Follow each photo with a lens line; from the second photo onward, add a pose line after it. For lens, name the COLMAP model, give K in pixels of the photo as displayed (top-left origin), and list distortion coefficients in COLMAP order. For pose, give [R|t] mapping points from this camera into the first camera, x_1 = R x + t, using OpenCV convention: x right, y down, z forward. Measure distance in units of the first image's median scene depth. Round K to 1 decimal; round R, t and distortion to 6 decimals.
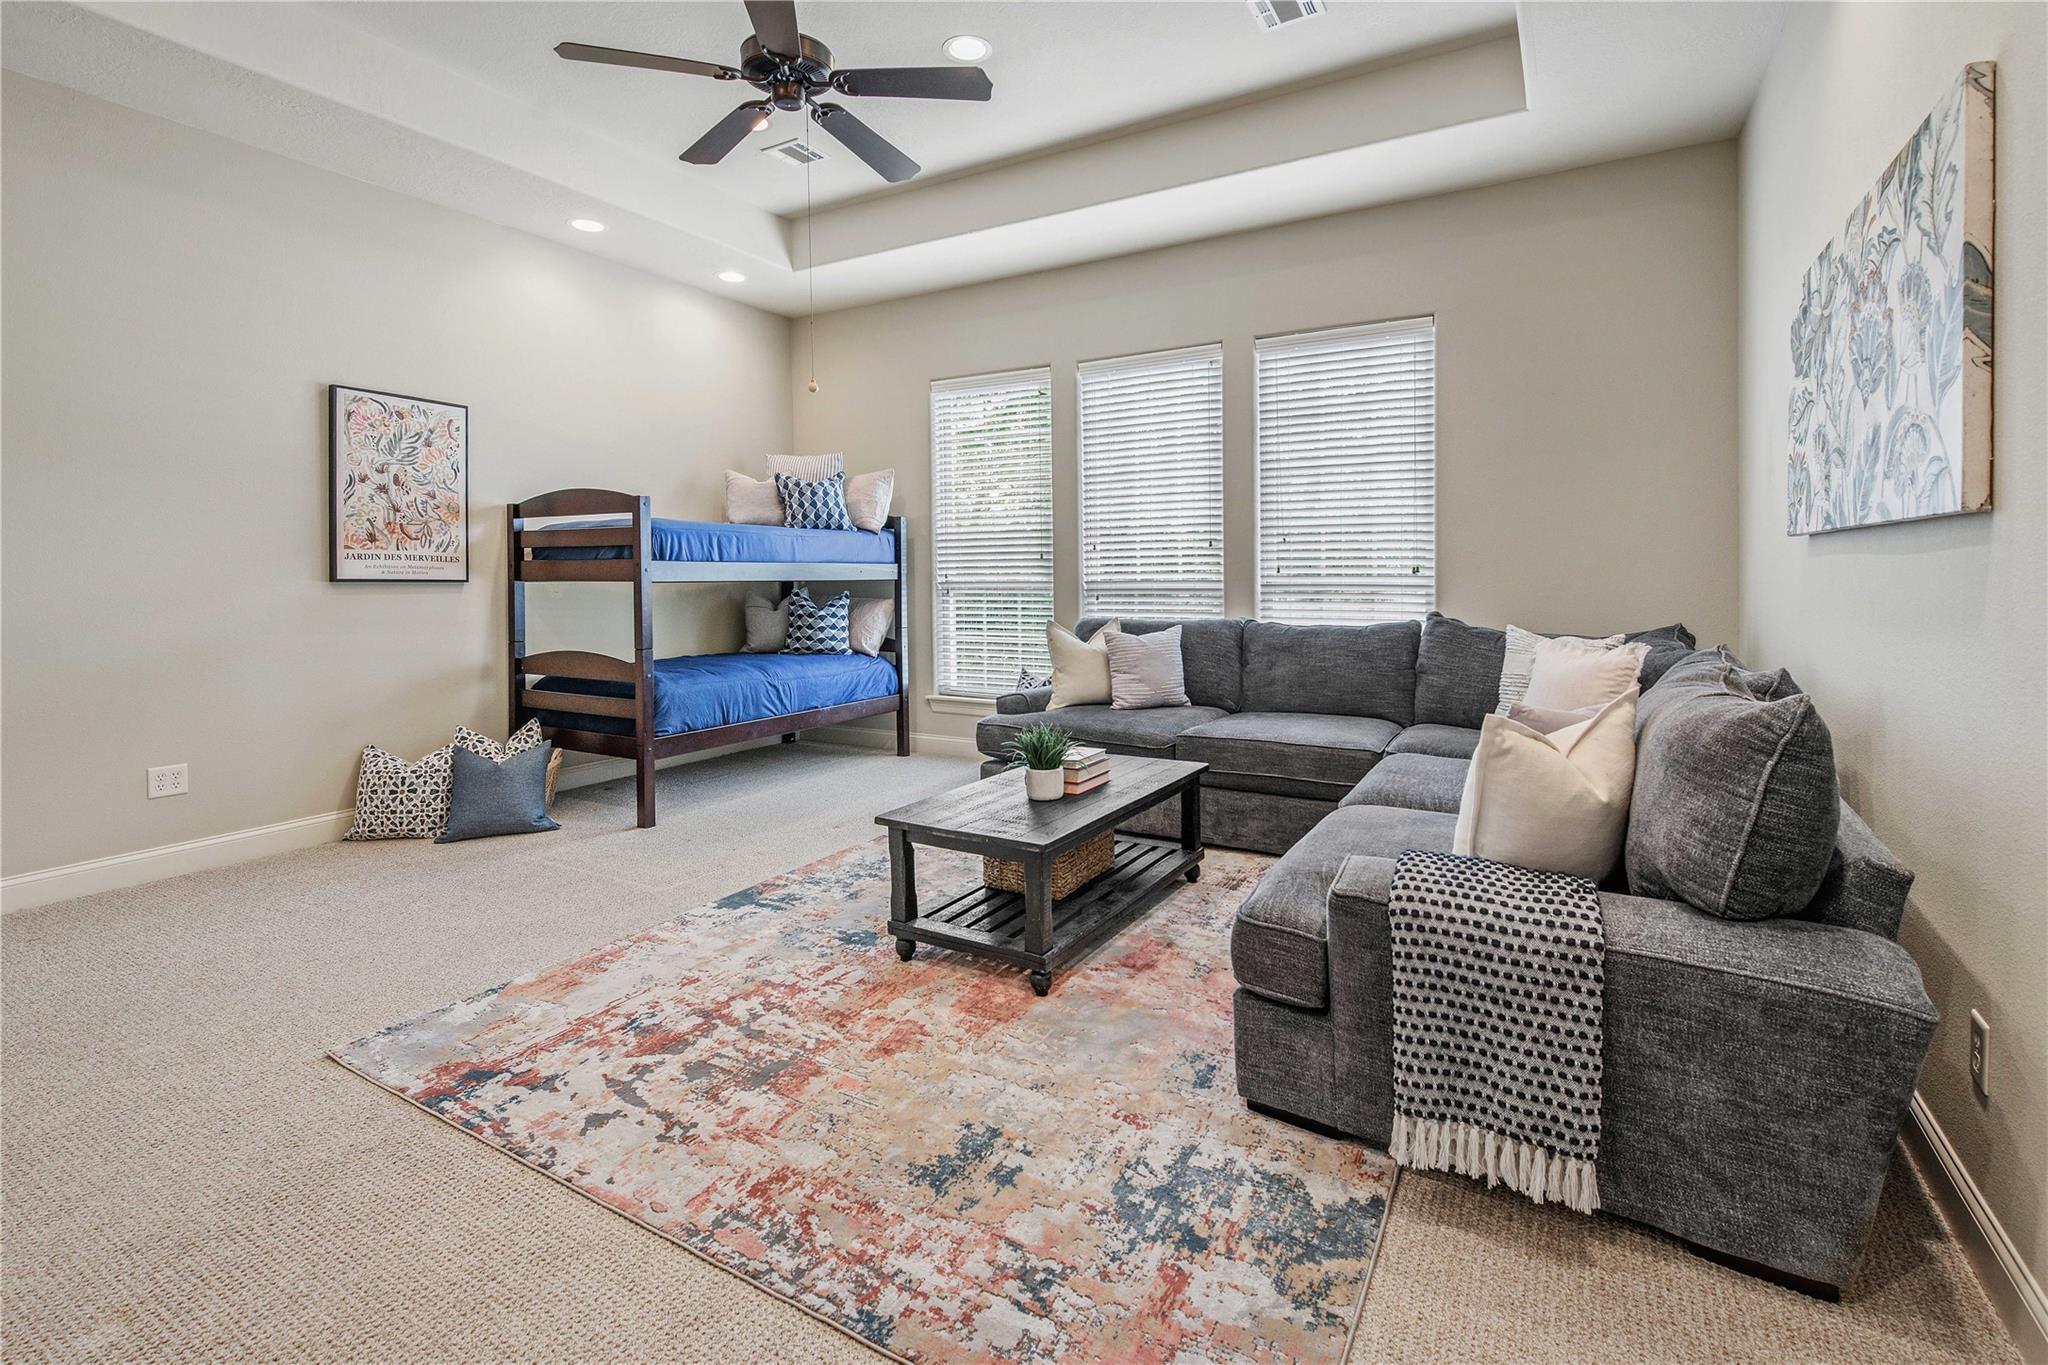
lens RADIAL K [[934.9, 0, 1027.7], [0, 934.9, 572.4], [0, 0, 1]] dist [0.001618, -0.000018]
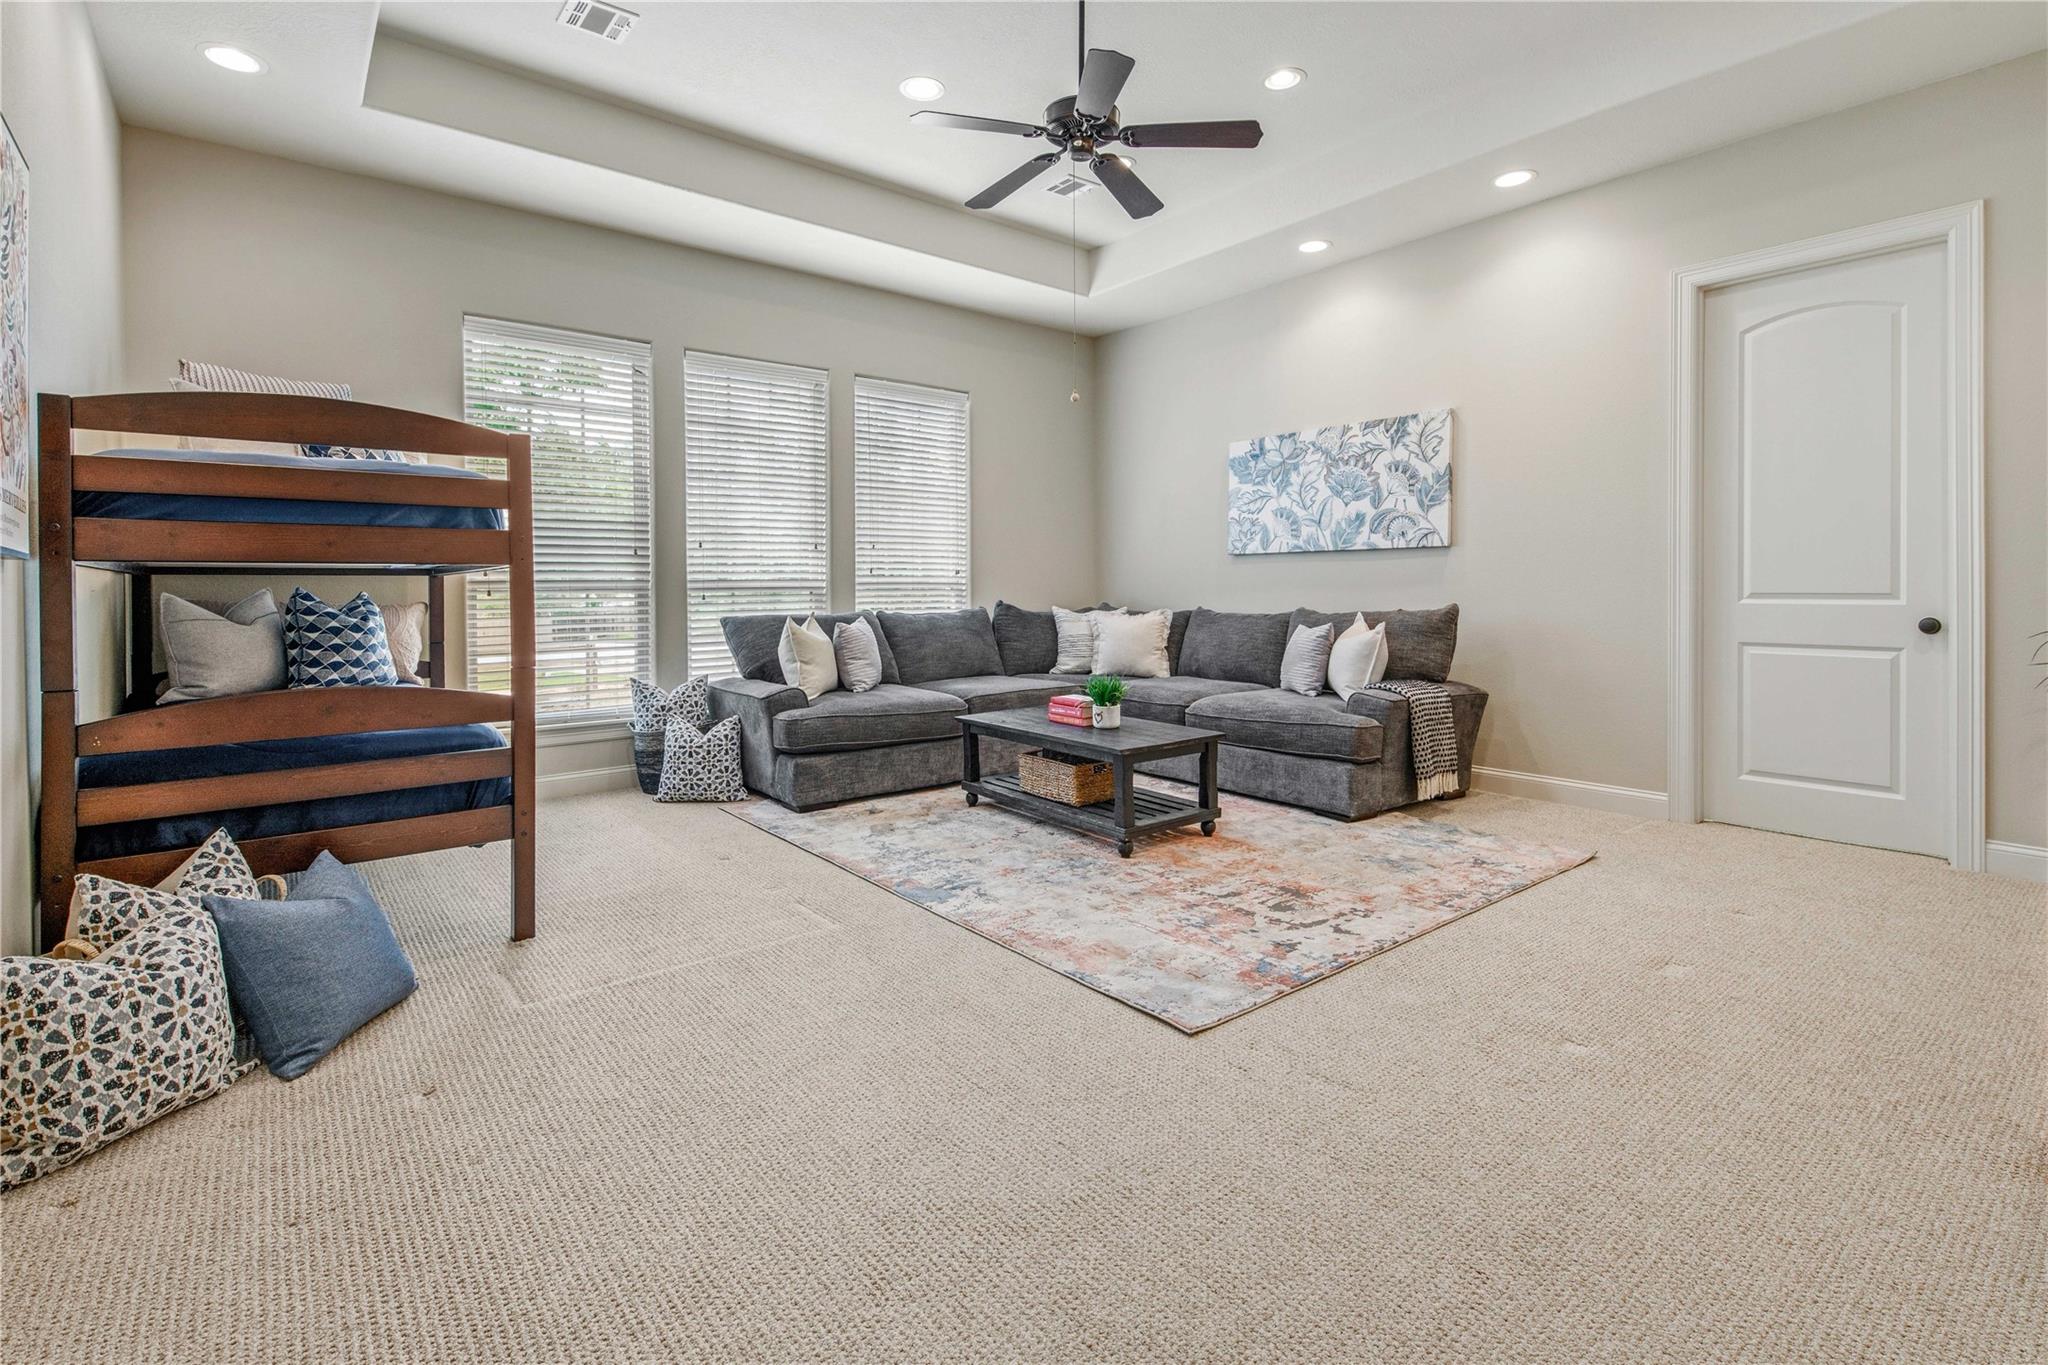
lens RADIAL K [[953.2, 0, 1019.9], [0, 953.2, 578.6], [0, 0, 1]] dist [0.001655, -0.000539]
pose [[0.358864, 0.012675, 0.933304, -0.960430], [0.006517, 0.999849, -0.016084, 0.033514], [-0.933367, 0.011854, 0.358727, 0.447973]]
